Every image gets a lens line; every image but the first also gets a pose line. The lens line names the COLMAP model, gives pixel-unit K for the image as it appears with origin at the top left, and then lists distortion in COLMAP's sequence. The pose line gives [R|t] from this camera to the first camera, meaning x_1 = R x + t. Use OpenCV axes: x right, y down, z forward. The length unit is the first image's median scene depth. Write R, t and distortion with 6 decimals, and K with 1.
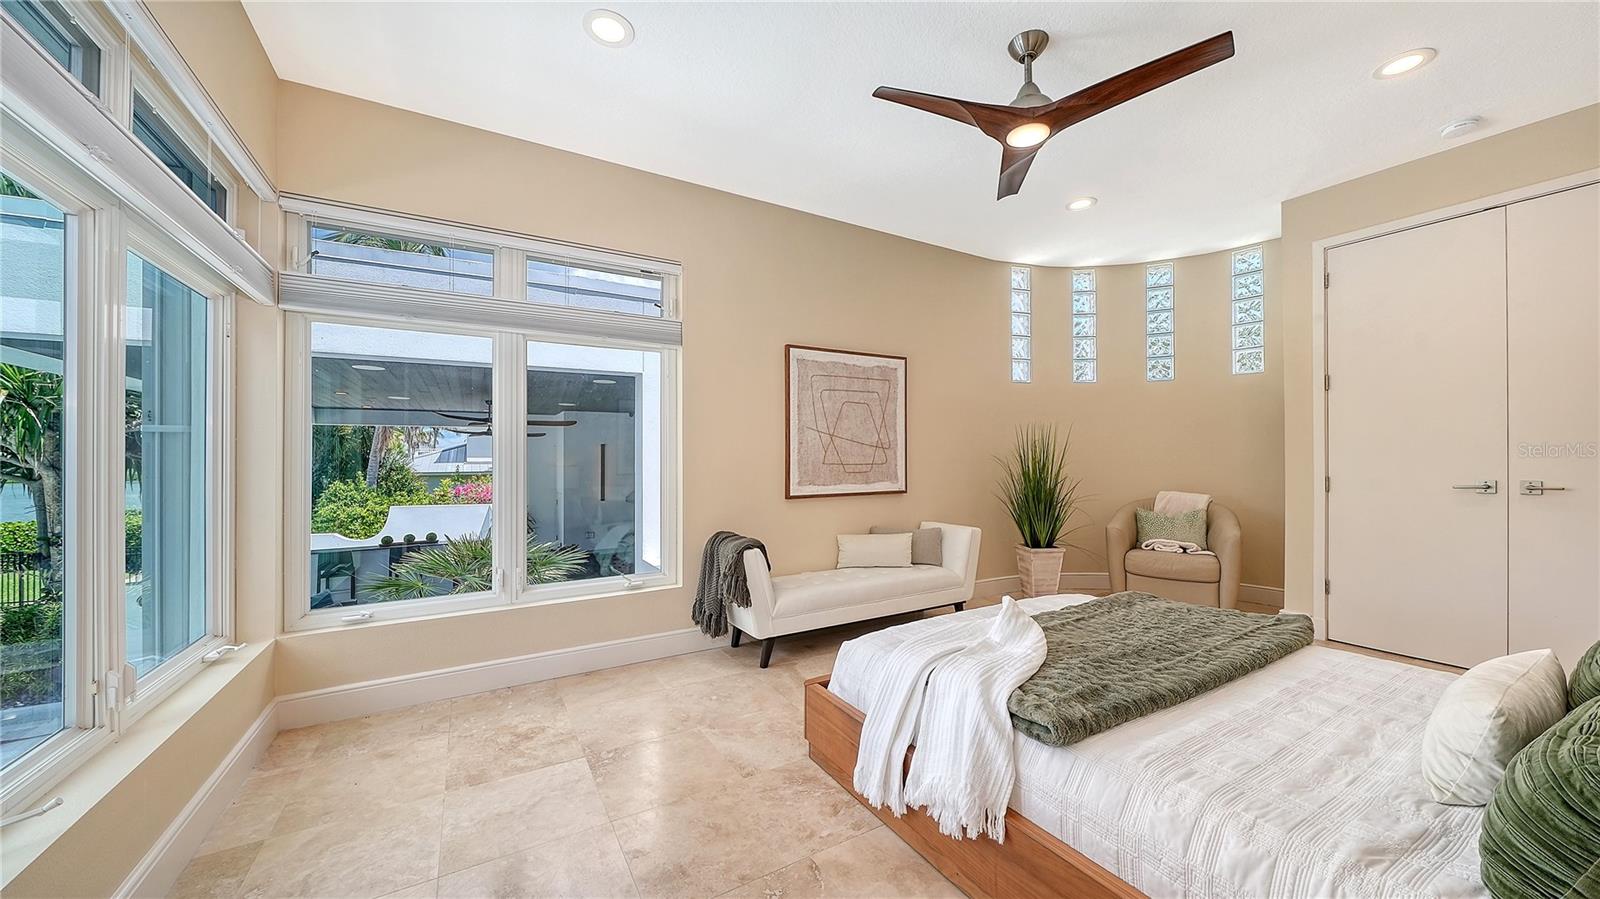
lens RADIAL K [[567.0, 0, 804.1], [0, 567.0, 454.0], [0, 0, 1]] dist [-0.008161, -0.000339]
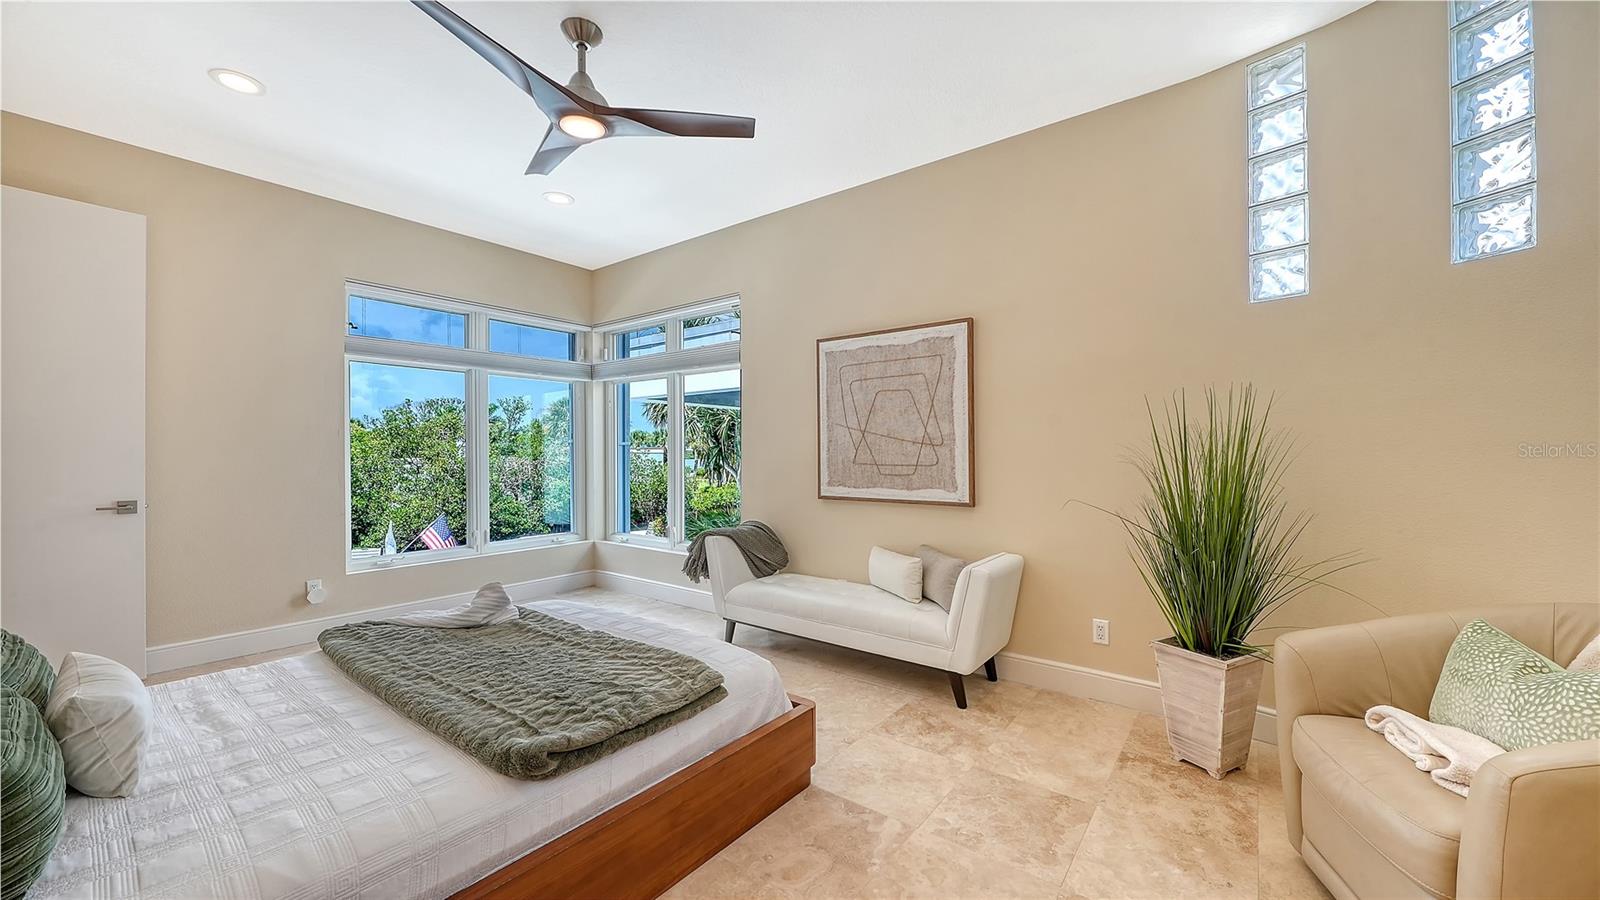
lens RADIAL K [[595.4, 0, 800.0], [0, 595.4, 450.0], [0, 0, 1]] dist [-0.001524, -0.000017]
pose [[0.369931, 0.000811, -0.929059, 0.868256], [0.006898, 0.999970, 0.003619, -0.008085], [0.929034, -0.007748, 0.369914, 0.566598]]
